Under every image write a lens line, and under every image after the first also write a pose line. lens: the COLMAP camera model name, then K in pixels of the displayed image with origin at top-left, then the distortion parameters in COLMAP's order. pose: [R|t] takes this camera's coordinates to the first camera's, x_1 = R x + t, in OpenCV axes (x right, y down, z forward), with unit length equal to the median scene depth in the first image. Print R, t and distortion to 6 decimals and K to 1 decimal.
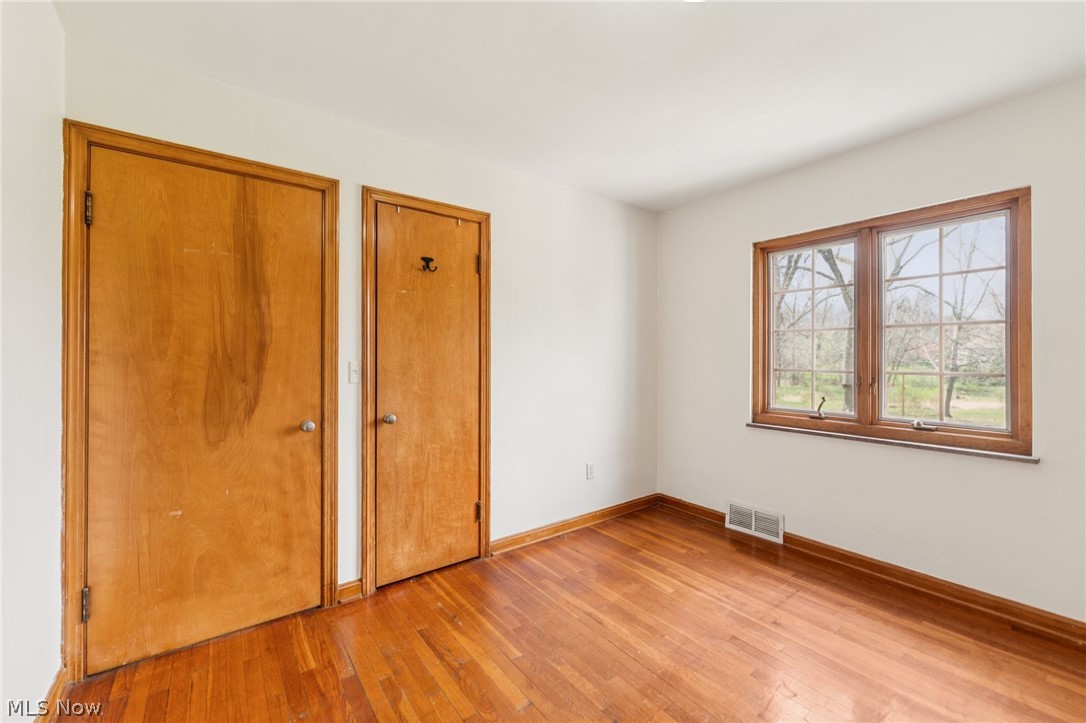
lens RADIAL K [[438.4, 0, 539.9], [0, 438.4, 355.4], [0, 0, 1]] dist [0.000470, -0.000918]
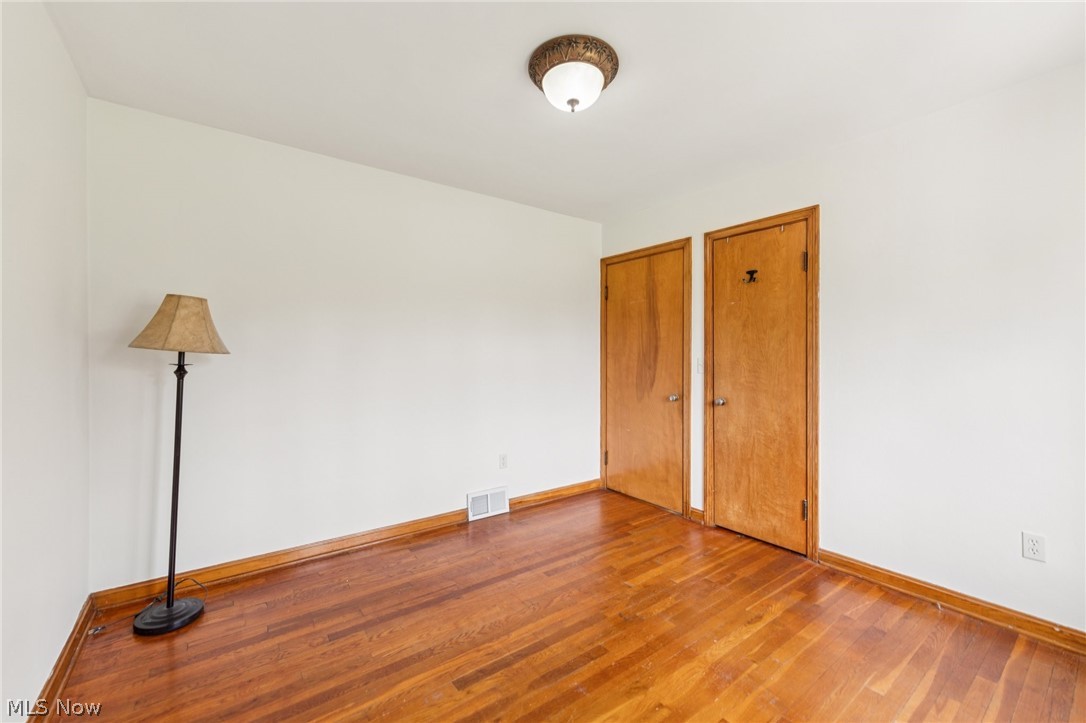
lens RADIAL K [[438.4, 0, 546.4], [0, 438.4, 359.8], [0, 0, 1]] dist [0.000470, -0.000918]
pose [[0.009621, 0.010995, -0.999893, 0.940392], [0.004228, 0.999930, 0.011036, 0.001081], [0.999945, -0.004334, 0.009574, 0.448789]]
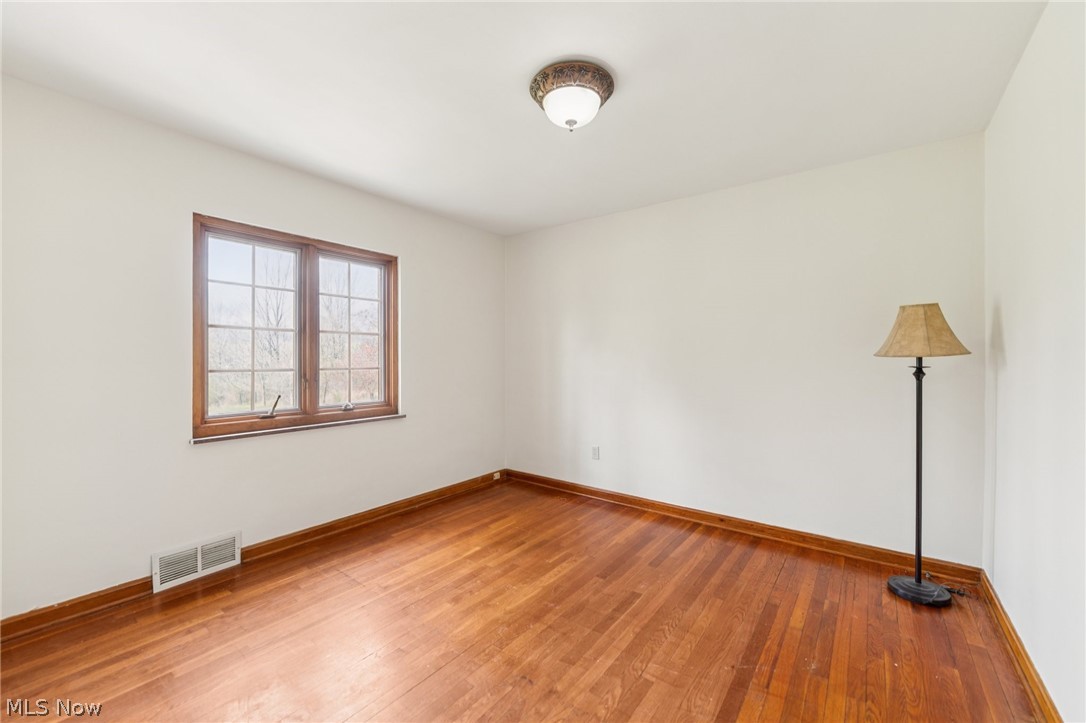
lens RADIAL K [[438.4, 0, 540.2], [0, 438.4, 358.5], [0, 0, 1]] dist [0.000470, -0.000918]
pose [[-0.274068, -0.005699, 0.961693, -0.573294], [-0.007180, 0.999967, 0.003879, 0.000222], [-0.961683, -0.005842, -0.274100, 0.777877]]
